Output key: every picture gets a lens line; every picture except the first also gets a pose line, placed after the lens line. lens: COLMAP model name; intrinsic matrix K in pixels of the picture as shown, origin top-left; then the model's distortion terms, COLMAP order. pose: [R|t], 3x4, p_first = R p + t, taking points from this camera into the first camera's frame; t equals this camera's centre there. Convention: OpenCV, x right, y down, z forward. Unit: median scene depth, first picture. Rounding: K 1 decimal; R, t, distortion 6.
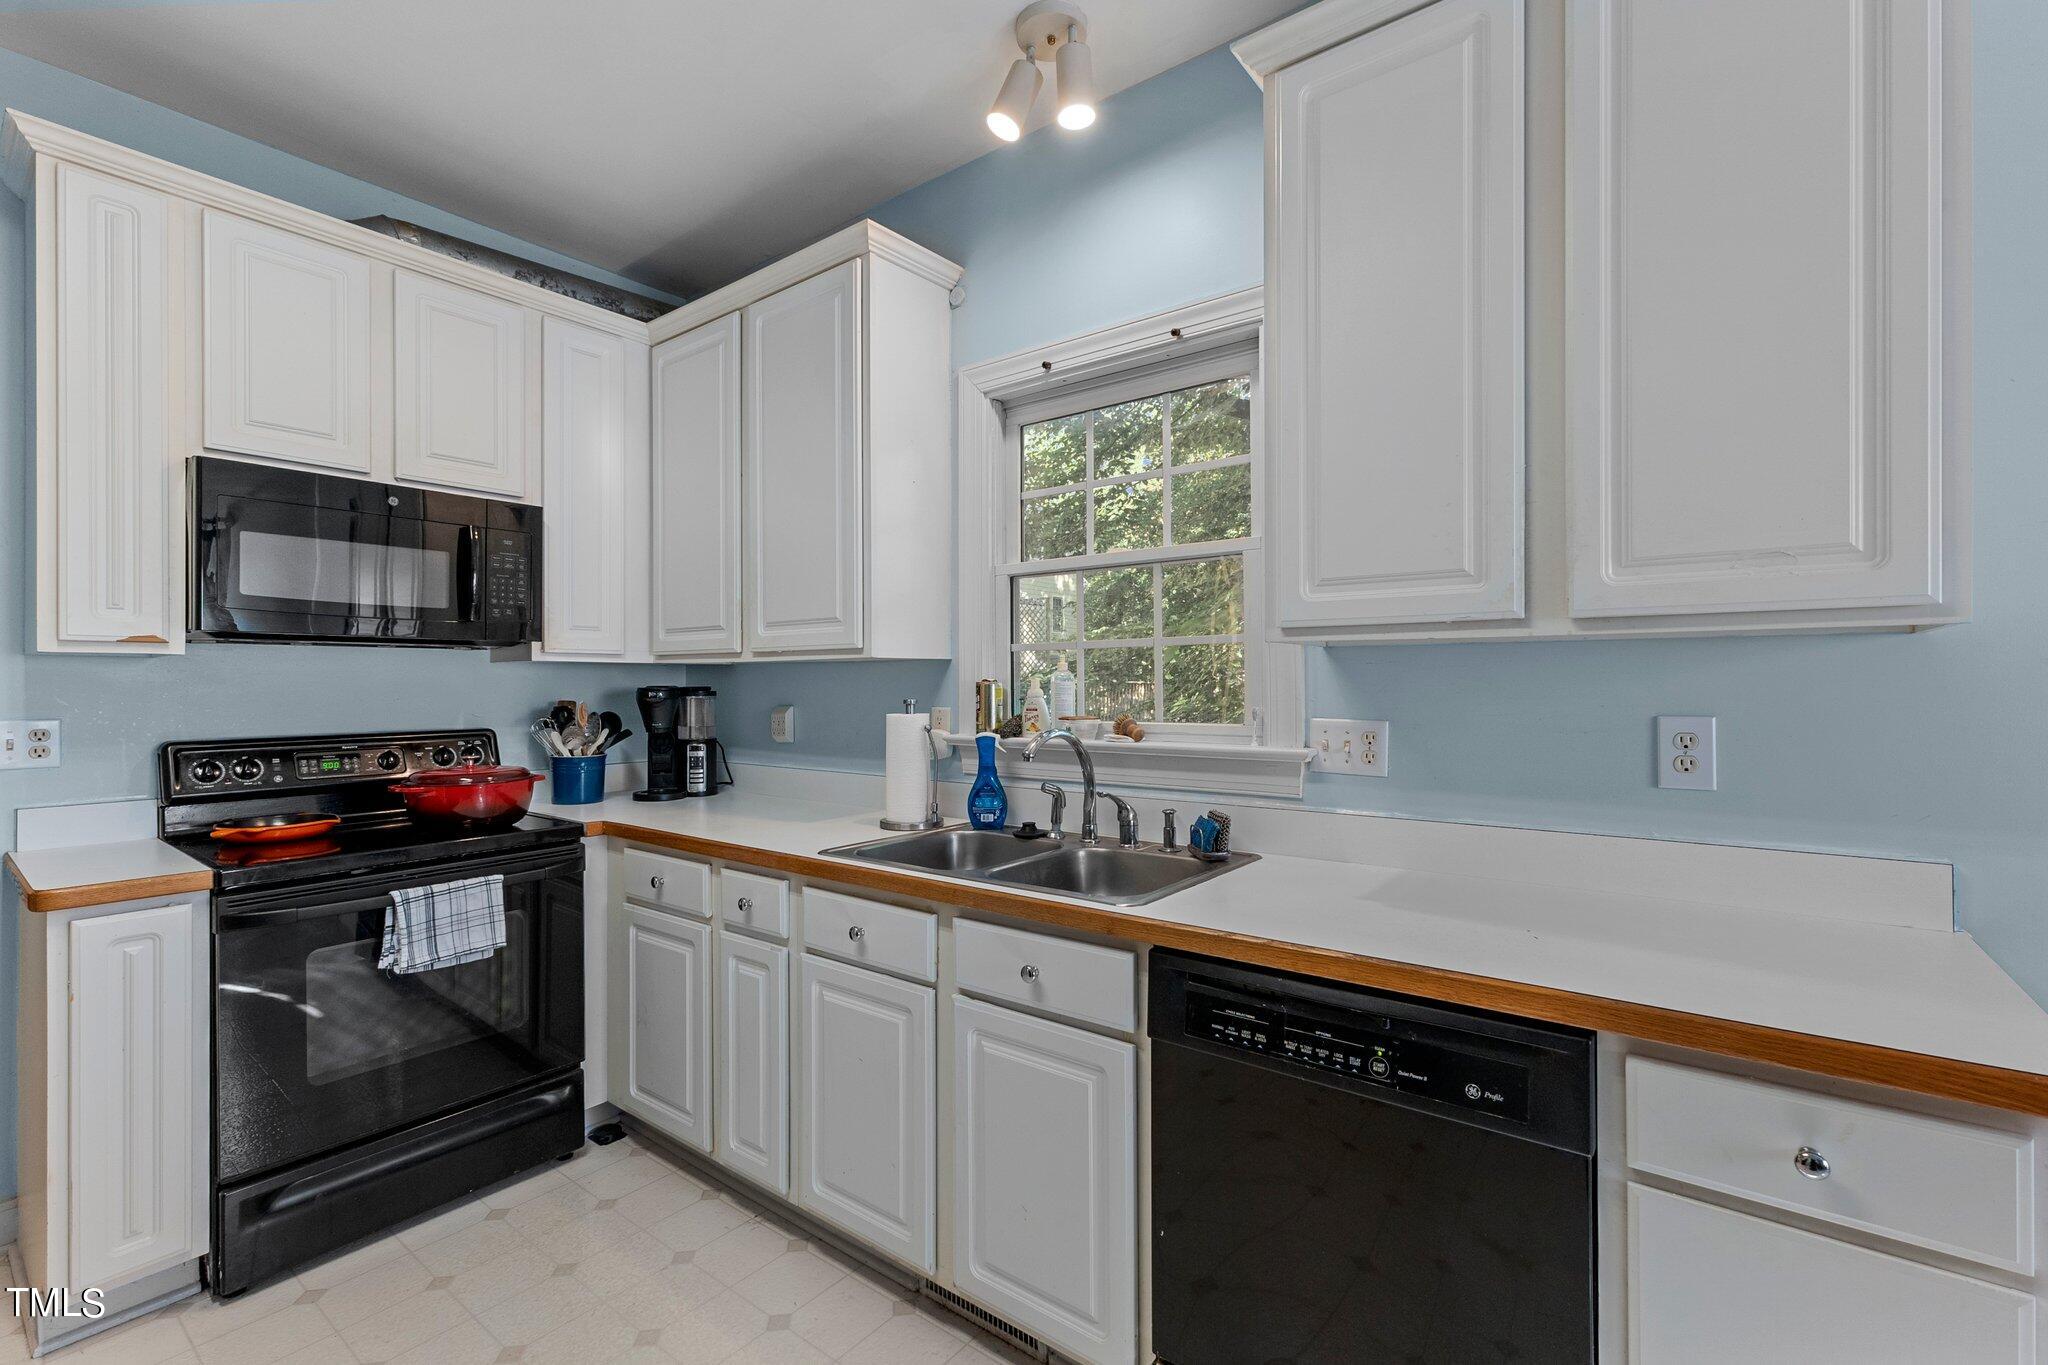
lens RADIAL K [[909.3, 0, 1016.6], [0, 909.3, 675.5], [0, 0, 1]] dist [0.001003, 0.000136]
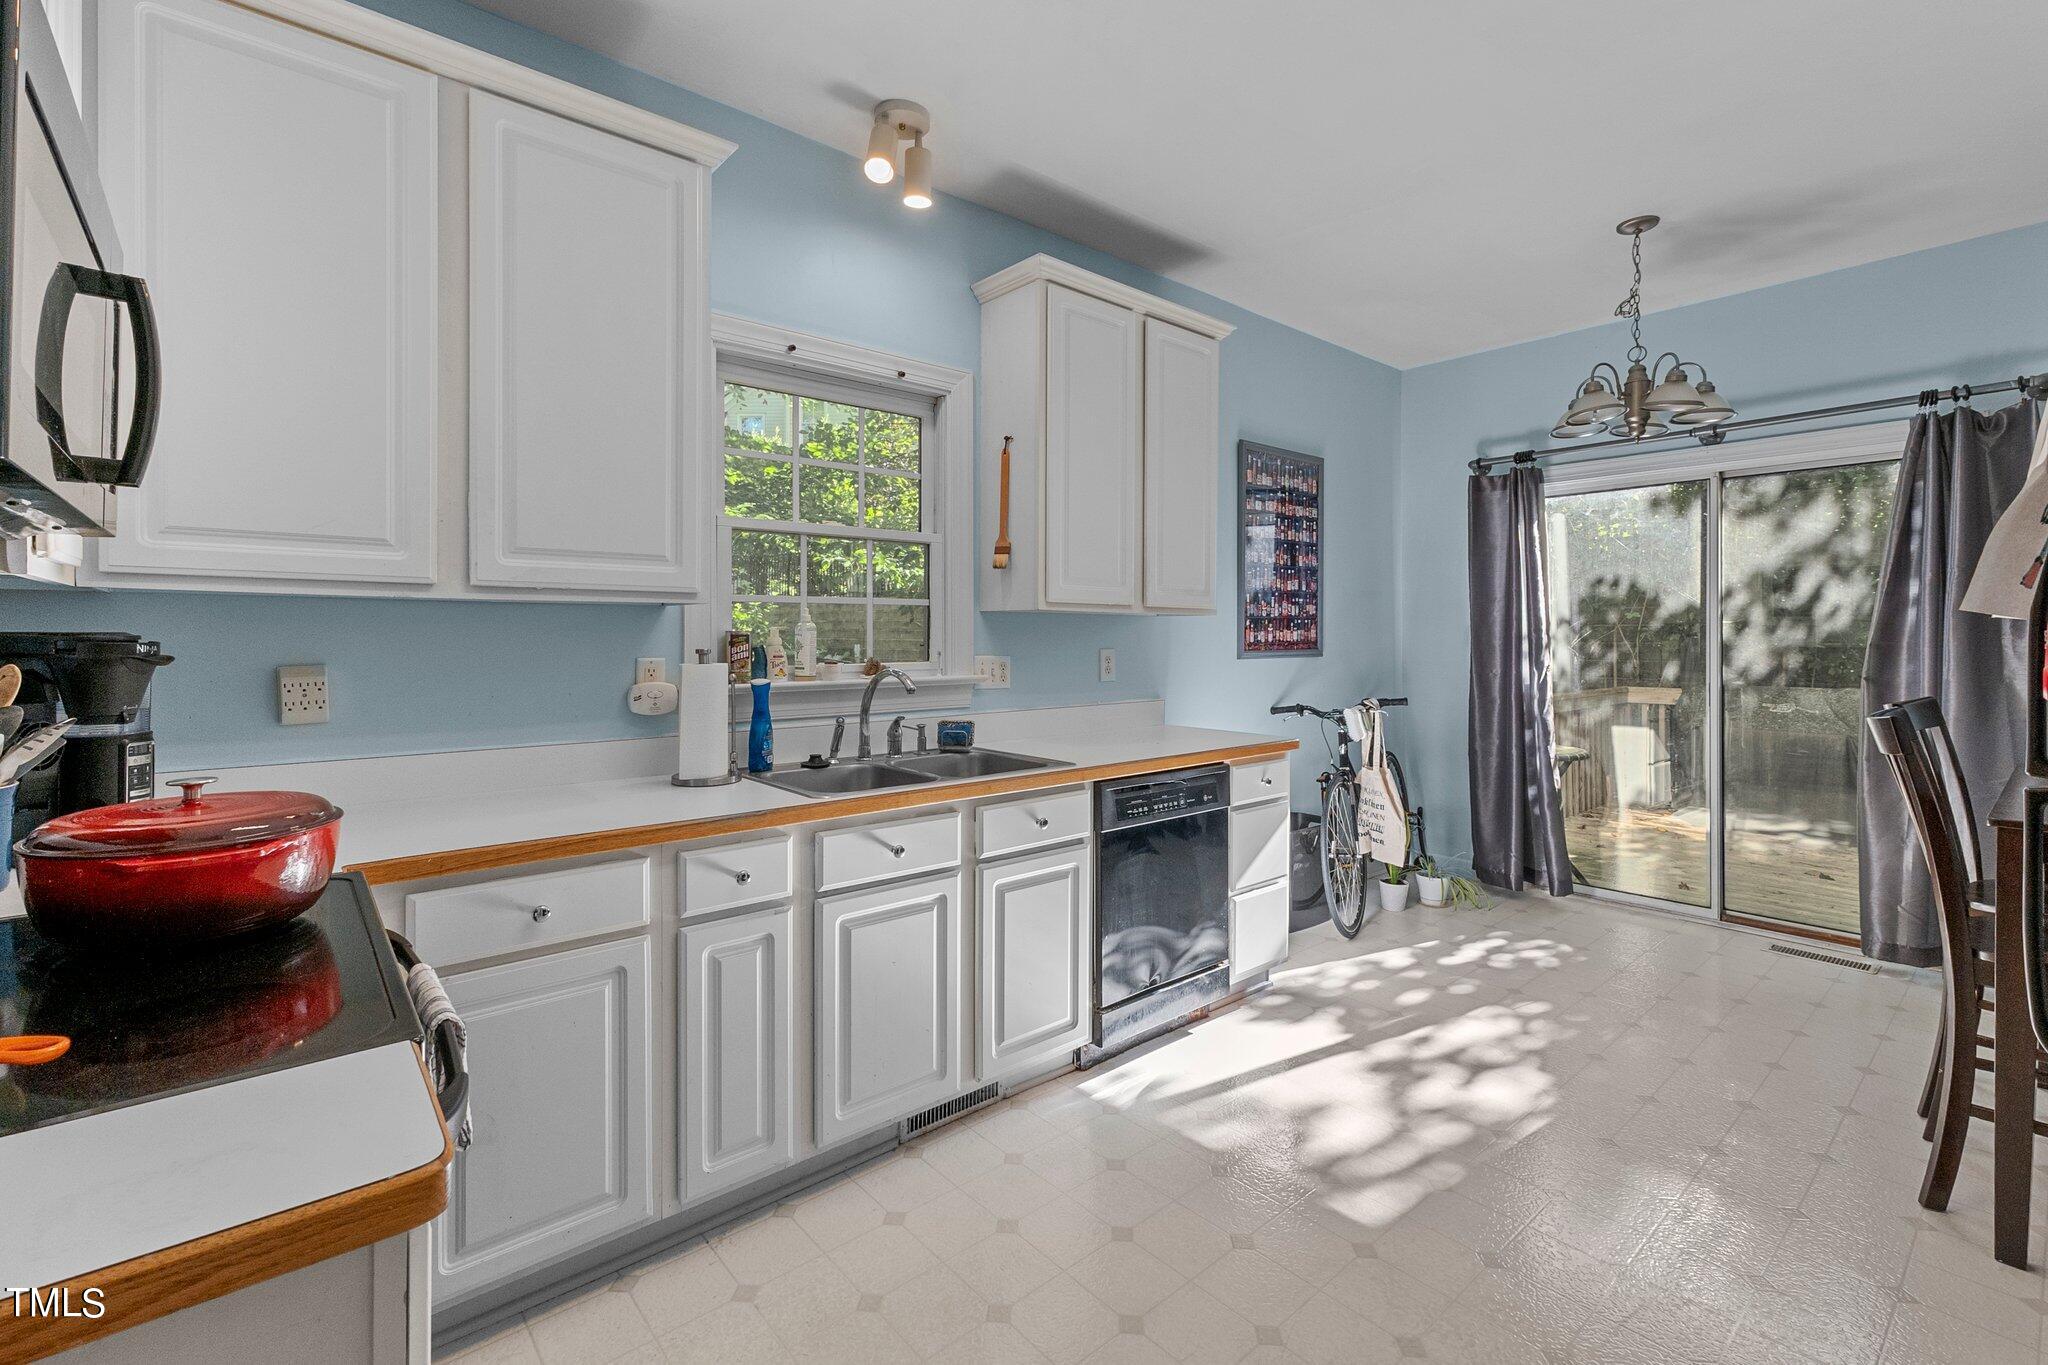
lens RADIAL K [[887.2, 0, 1016.0], [0, 887.2, 633.0], [0, 0, 1]] dist [0.000073, 0.000015]
pose [[0.203792, 0.010884, 0.978954, -1.128024], [-0.001843, 0.999941, -0.010734, 0.022045], [-0.979013, 0.000384, 0.203800, 0.583685]]
